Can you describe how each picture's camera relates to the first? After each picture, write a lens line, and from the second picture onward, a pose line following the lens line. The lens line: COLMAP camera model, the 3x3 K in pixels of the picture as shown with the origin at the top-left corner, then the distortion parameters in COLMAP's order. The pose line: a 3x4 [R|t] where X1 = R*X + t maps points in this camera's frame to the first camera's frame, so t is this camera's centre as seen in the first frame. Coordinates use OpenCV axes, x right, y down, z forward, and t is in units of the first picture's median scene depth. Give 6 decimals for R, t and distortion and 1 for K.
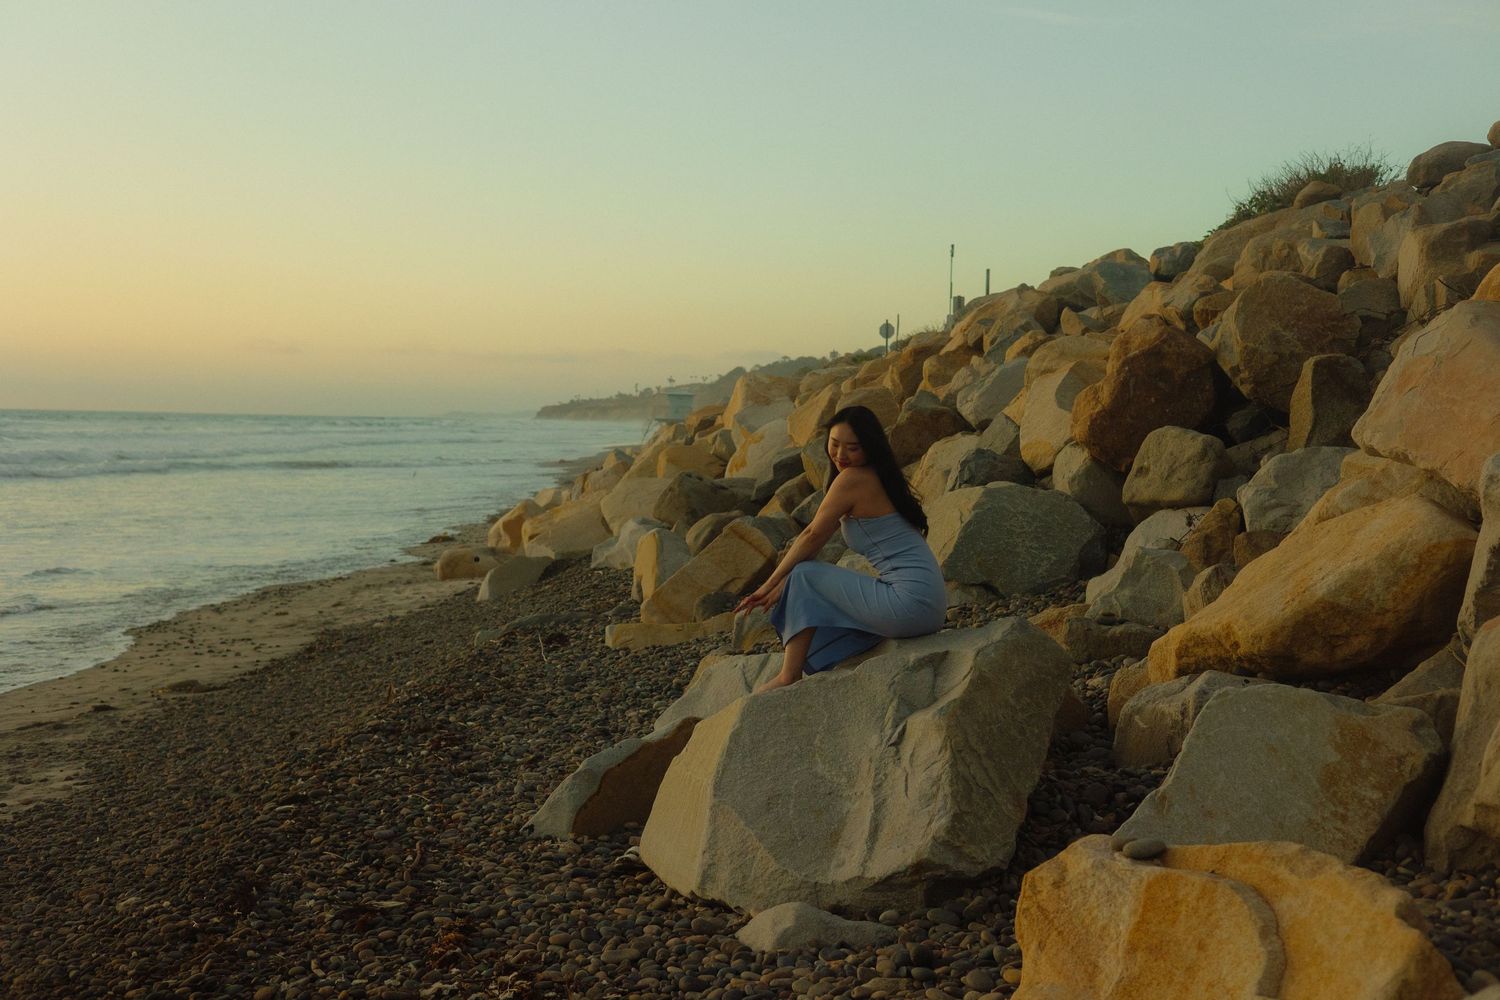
lens RADIAL K [[2131.7, 0, 750.0], [0, 2131.7, 500.0], [0, 0, 1]] dist [0.004454, 0.041235]
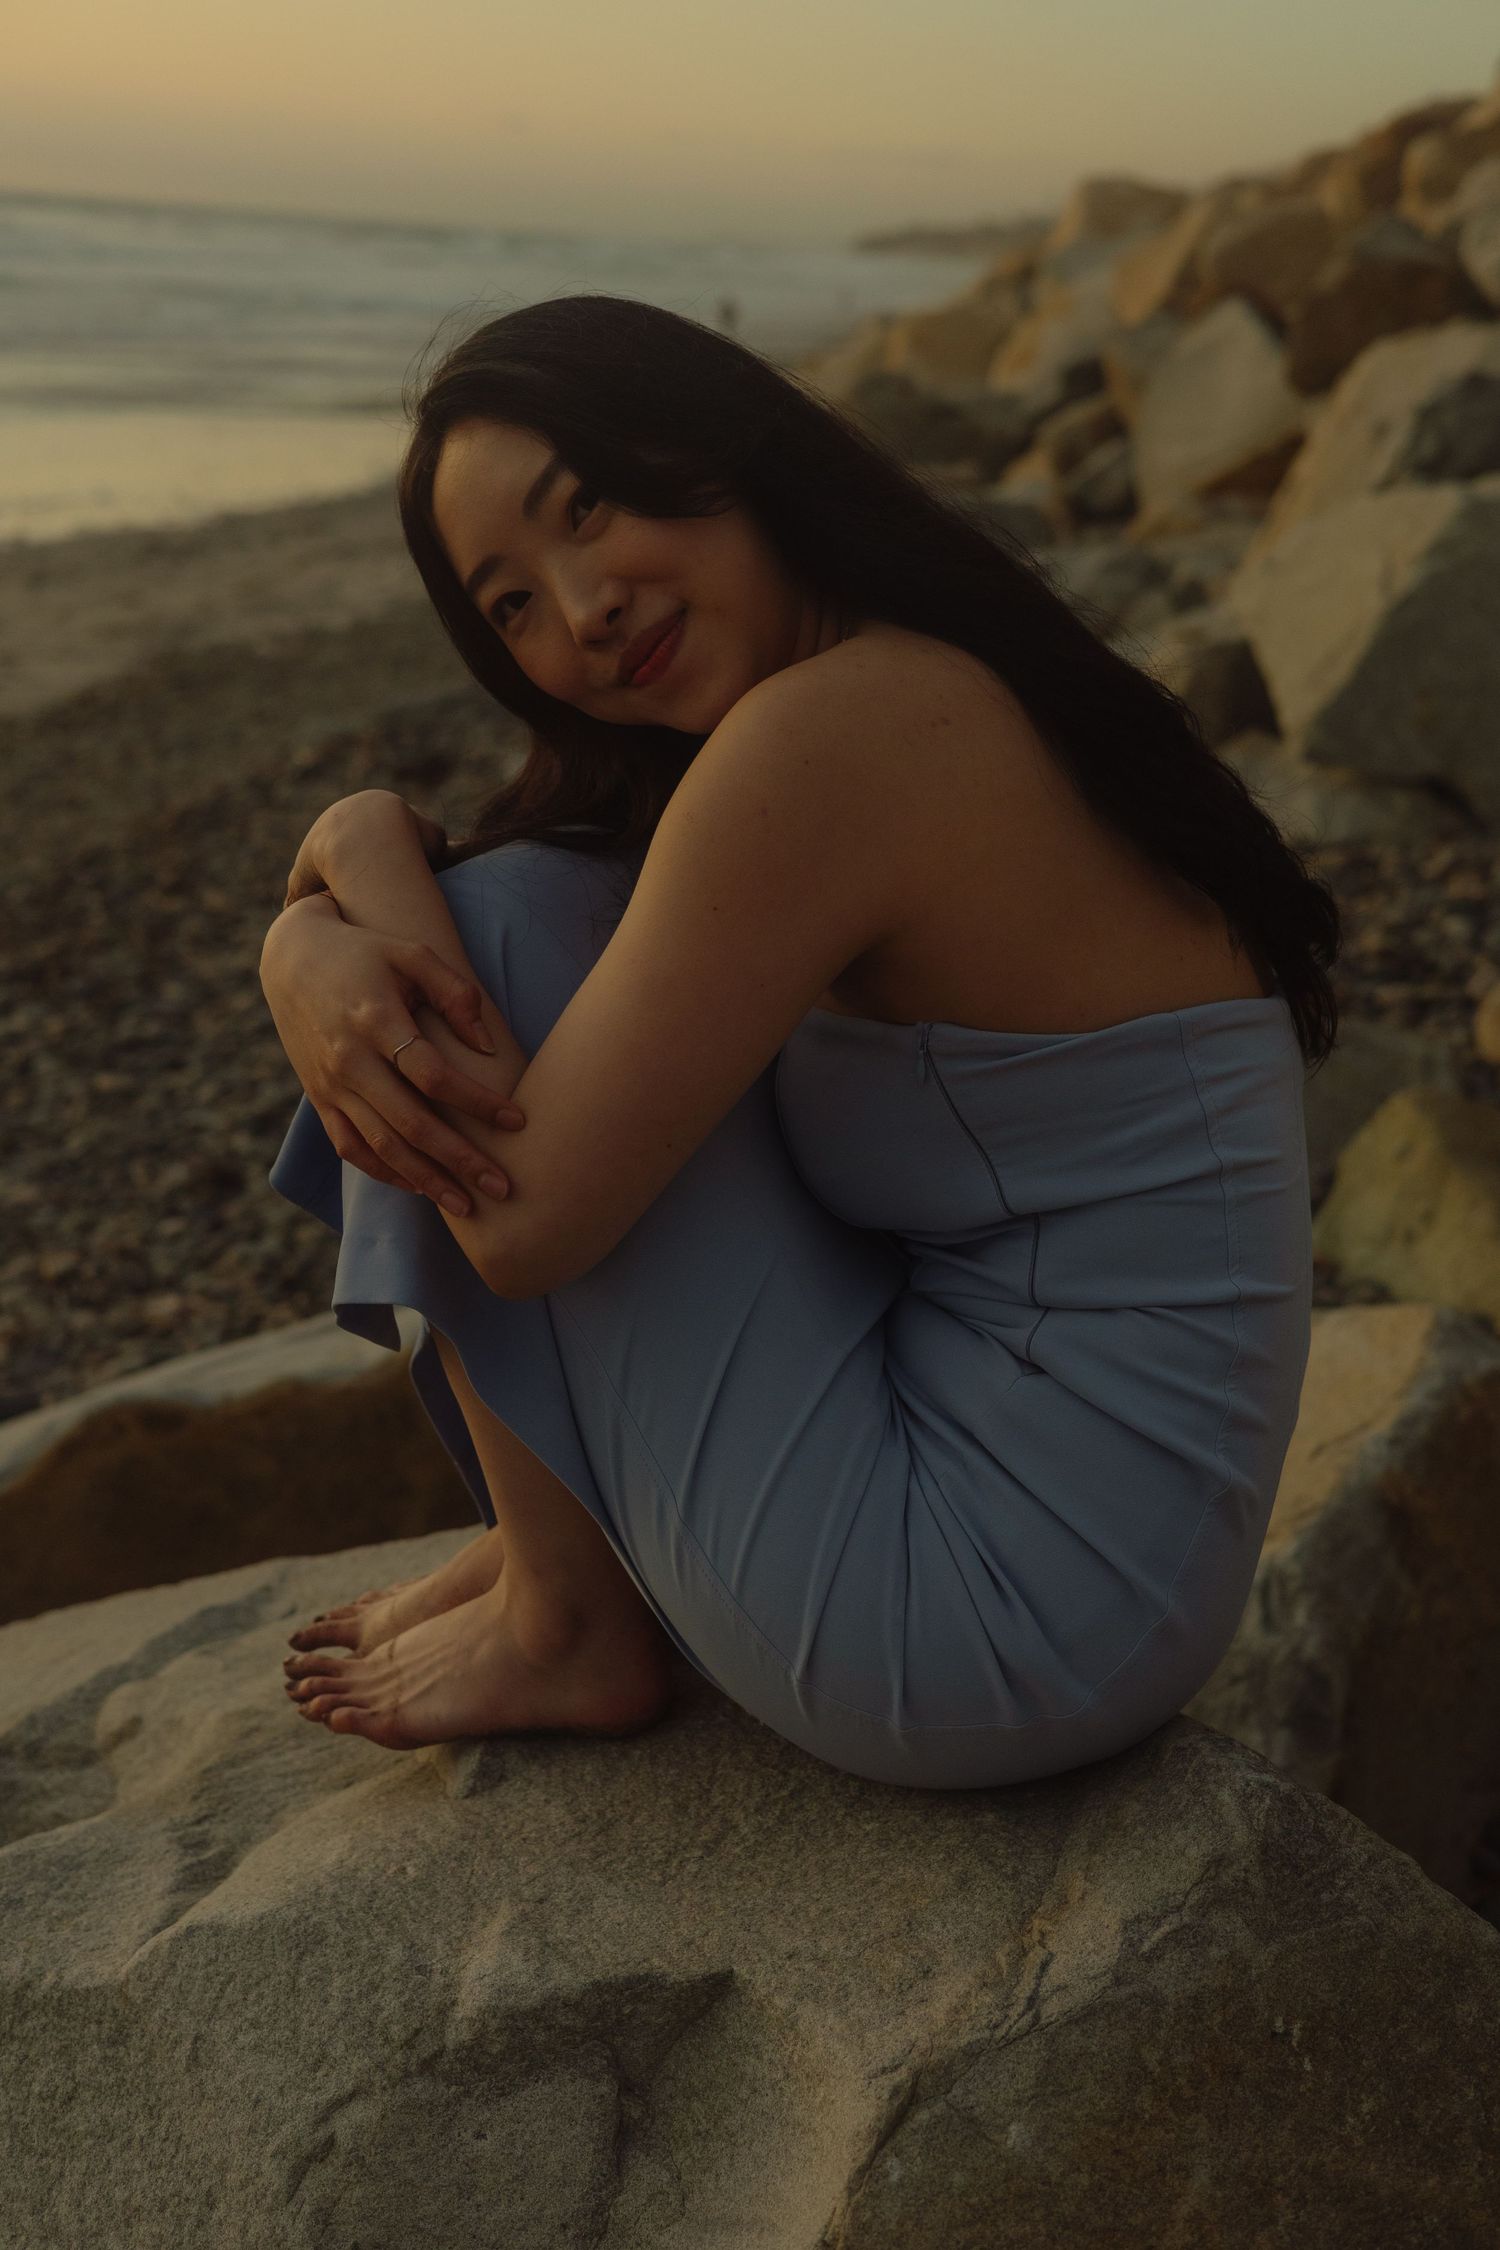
lens RADIAL K [[3197.5, 0, 750.0], [0, 3197.5, 1125.0], [0, 0, 1]] dist [0.004454, 0.041235]
pose [[0.989137, 0.088656, -0.117253, 0.064891], [-0.060152, 0.971931, 0.227448, -0.017051], [0.134127, -0.217924, 0.966705, 0.463820]]
